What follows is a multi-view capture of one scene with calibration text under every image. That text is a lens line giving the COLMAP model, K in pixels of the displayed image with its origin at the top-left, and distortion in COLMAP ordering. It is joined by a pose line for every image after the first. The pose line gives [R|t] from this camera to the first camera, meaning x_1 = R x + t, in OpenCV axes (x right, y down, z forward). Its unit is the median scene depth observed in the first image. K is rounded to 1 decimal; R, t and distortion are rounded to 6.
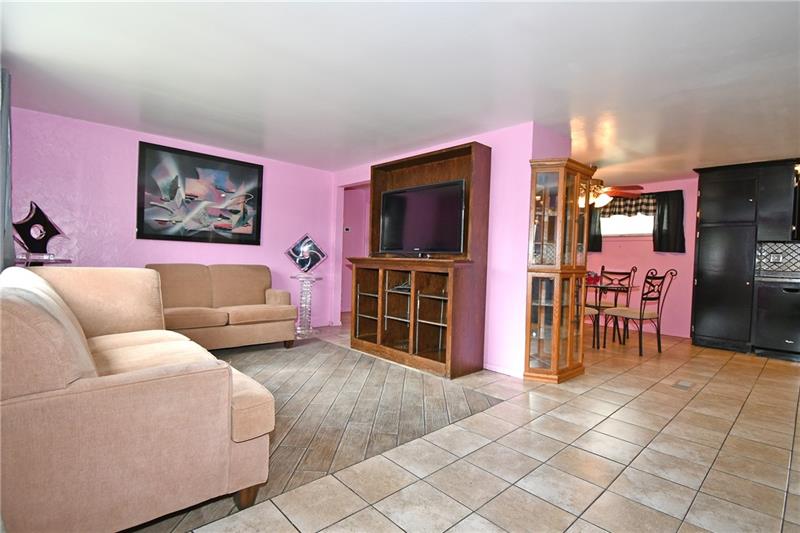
lens RADIAL K [[386.7, 0, 400.0], [0, 386.7, 266.5], [0, 0, 1]] dist [-0.000664, -0.000824]
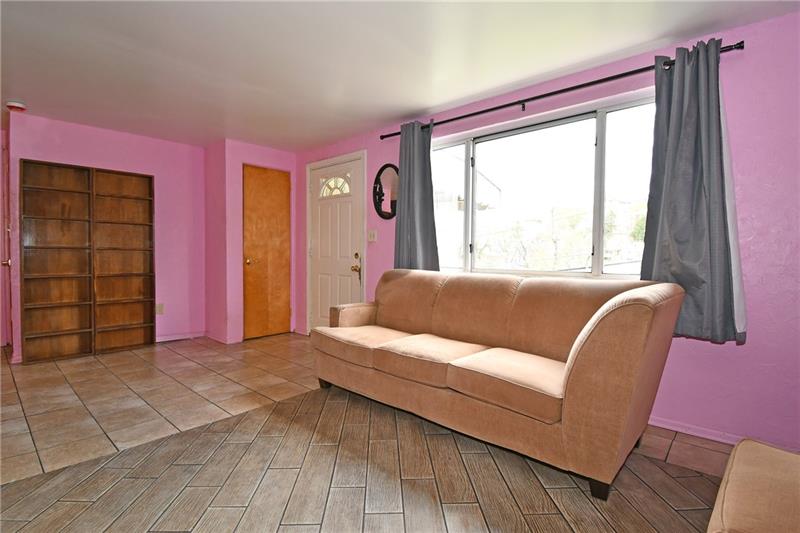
lens RADIAL K [[386.4, 0, 400.0], [0, 386.4, 266.5], [0, 0, 1]] dist [-0.010651, -0.000696]
pose [[-0.994924, -0.040764, -0.092007, -0.212312], [-0.045756, 0.997555, 0.052816, -0.031373], [0.089629, 0.056758, -0.994357, 1.072183]]
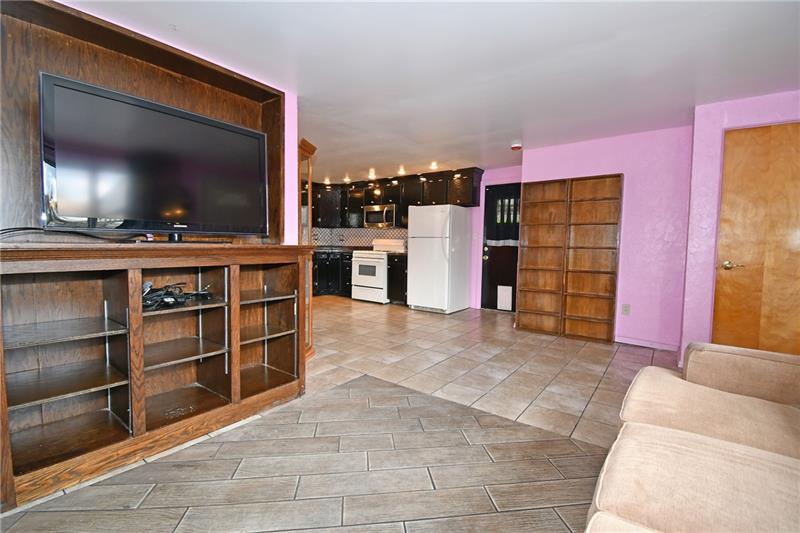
lens RADIAL K [[356.8, 0, 400.0], [0, 356.8, 266.5], [0, 0, 1]] dist [0.019580, -0.020029]
pose [[-0.172707, -0.094514, 0.980428, -0.479852], [-0.000519, 0.995394, 0.095865, -0.034624], [-0.984973, 0.016048, -0.171960, 0.732839]]
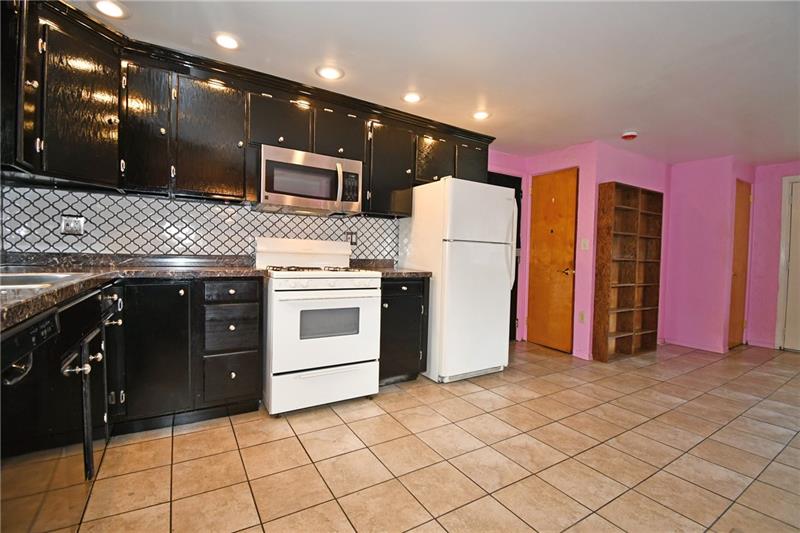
lens RADIAL K [[356.8, 0, 400.0], [0, 356.8, 266.5], [0, 0, 1]] dist [0.019580, -0.020029]
pose [[-0.980193, -0.063341, 0.187643, 0.835495], [-0.052848, 0.996774, 0.060406, -0.001058], [-0.190864, 0.049293, -0.980378, 1.143275]]
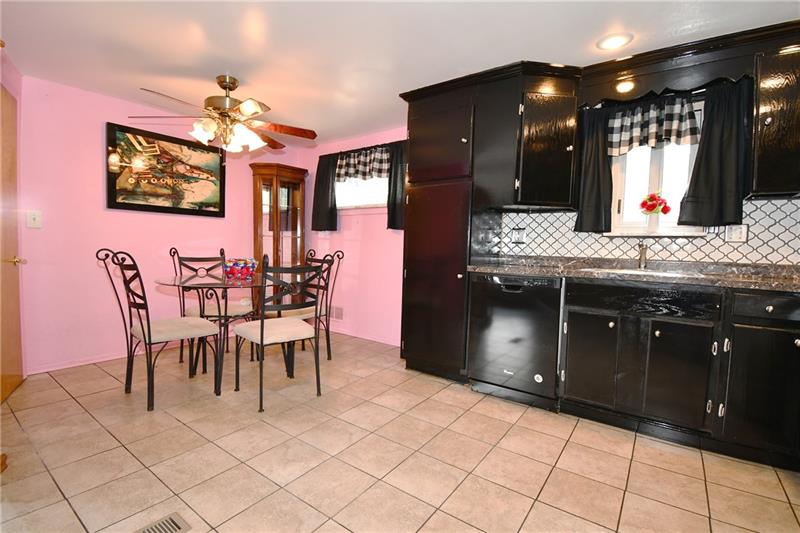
lens RADIAL K [[372.6, 0, 400.0], [0, 372.6, 266.5], [0, 0, 1]] dist [0.023361, -0.022837]
pose [[0.982148, -0.018581, 0.187192, 0.751912], [0.011054, 0.999091, 0.041173, 0.007919], [-0.187787, -0.038369, 0.981460, 0.467523]]
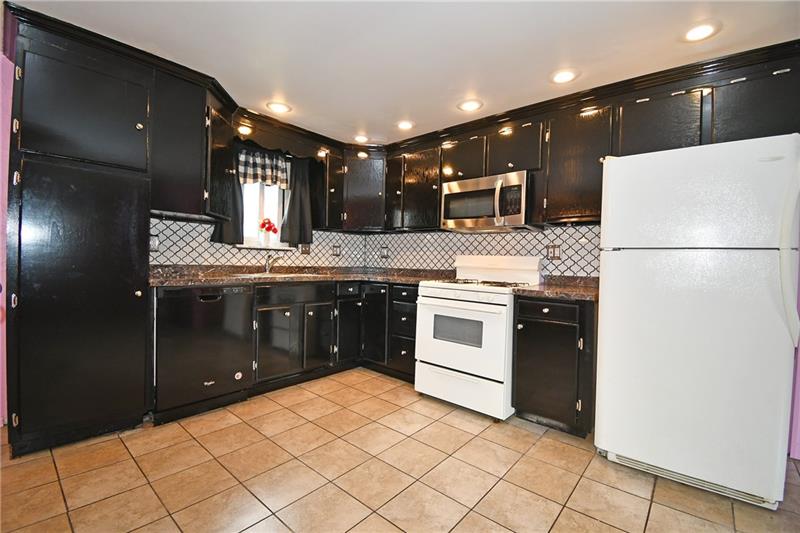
lens RADIAL K [[356.8, 0, 400.0], [0, 356.8, 266.5], [0, 0, 1]] dist [0.019580, -0.020029]
pose [[-0.111443, -0.044202, 0.992787, 0.438380], [-0.008925, 0.999015, 0.043477, -0.009441], [-0.993731, -0.004015, -0.111728, 0.778649]]
